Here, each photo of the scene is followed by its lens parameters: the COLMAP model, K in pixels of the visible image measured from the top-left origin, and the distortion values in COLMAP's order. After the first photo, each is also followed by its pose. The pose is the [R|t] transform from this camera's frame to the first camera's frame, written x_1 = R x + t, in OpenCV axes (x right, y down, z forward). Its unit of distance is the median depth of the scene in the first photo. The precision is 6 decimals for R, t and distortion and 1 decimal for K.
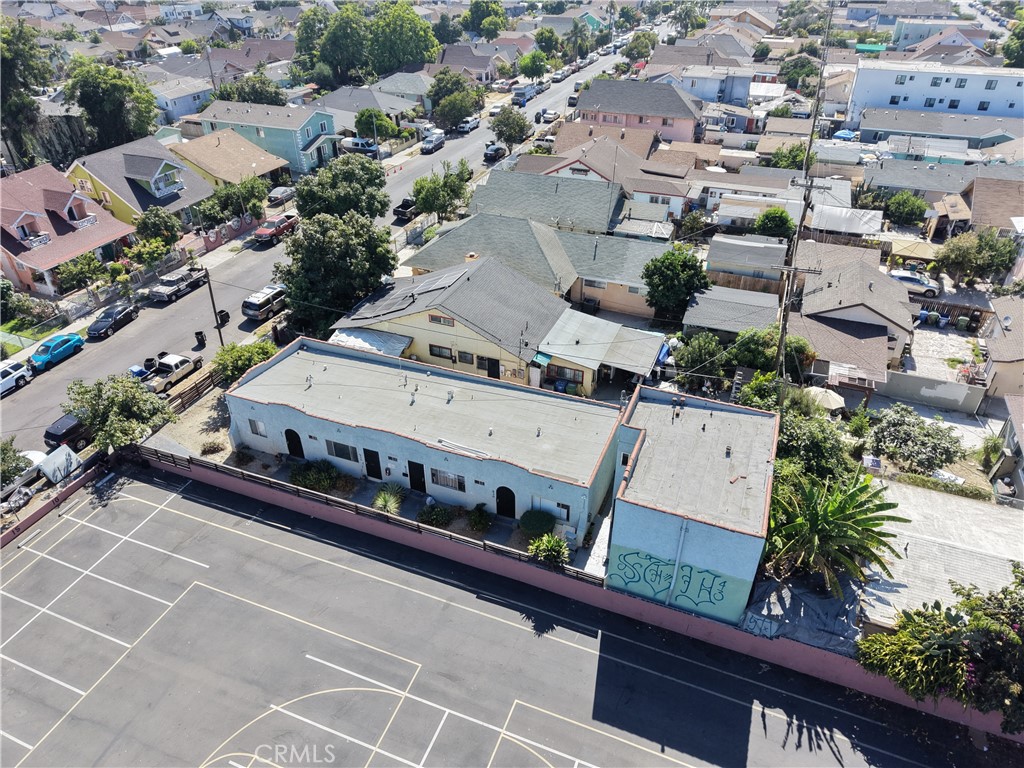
lens RADIAL K [[677.1, 0, 513.9], [0, 677.1, 387.9], [0, 0, 1]] dist [0.024190, -0.021238]
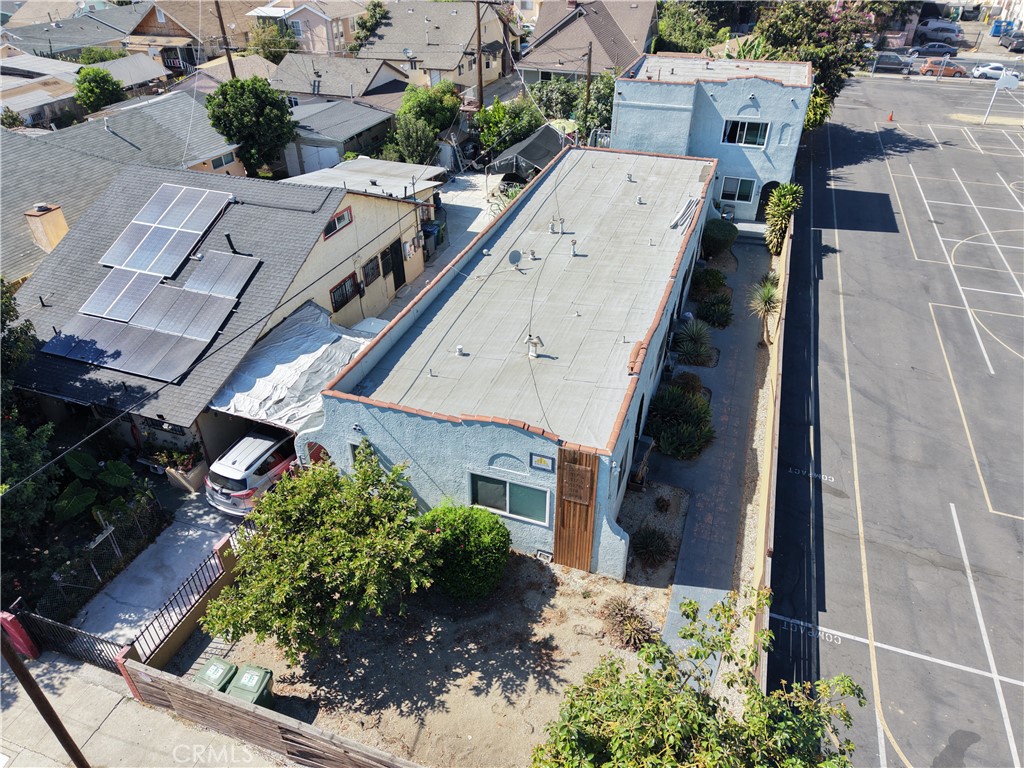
lens RADIAL K [[677.1, 0, 513.9], [0, 677.1, 387.9], [0, 0, 1]] dist [0.024190, -0.021238]
pose [[-0.035529, -0.575680, 0.816903, -0.904213], [0.570002, 0.659749, 0.489723, -0.288571], [-0.820875, 0.483035, 0.304699, 1.176028]]
